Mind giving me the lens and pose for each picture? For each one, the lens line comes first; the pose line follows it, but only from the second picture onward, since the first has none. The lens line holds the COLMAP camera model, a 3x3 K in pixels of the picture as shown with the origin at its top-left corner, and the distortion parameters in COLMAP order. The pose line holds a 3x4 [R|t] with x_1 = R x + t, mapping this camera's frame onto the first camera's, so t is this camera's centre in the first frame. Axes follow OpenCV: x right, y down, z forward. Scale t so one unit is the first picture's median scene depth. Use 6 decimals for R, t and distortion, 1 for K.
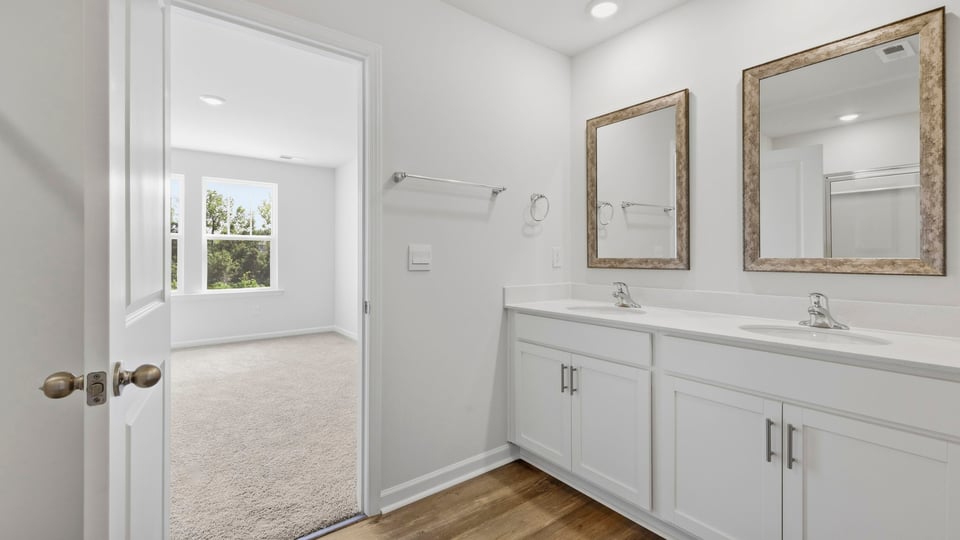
lens RADIAL K [[382.0, 0, 481.4], [0, 382.0, 261.8], [0, 0, 1]] dist [-0.000650, 0.000572]
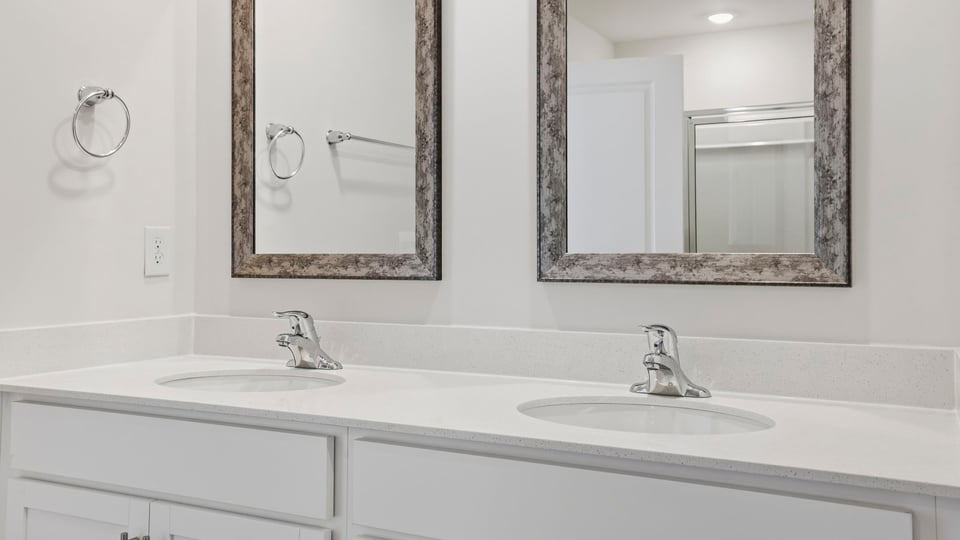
lens RADIAL K [[664.7, 0, 482.5], [0, 664.7, 266.0], [0, 0, 1]] dist [0.023409, 0.005473]
pose [[0.918712, -0.000550, 0.394927, 0.279845], [0.002336, 0.999989, -0.004041, 0.008317], [-0.394920, 0.004635, 0.918704, 0.256907]]
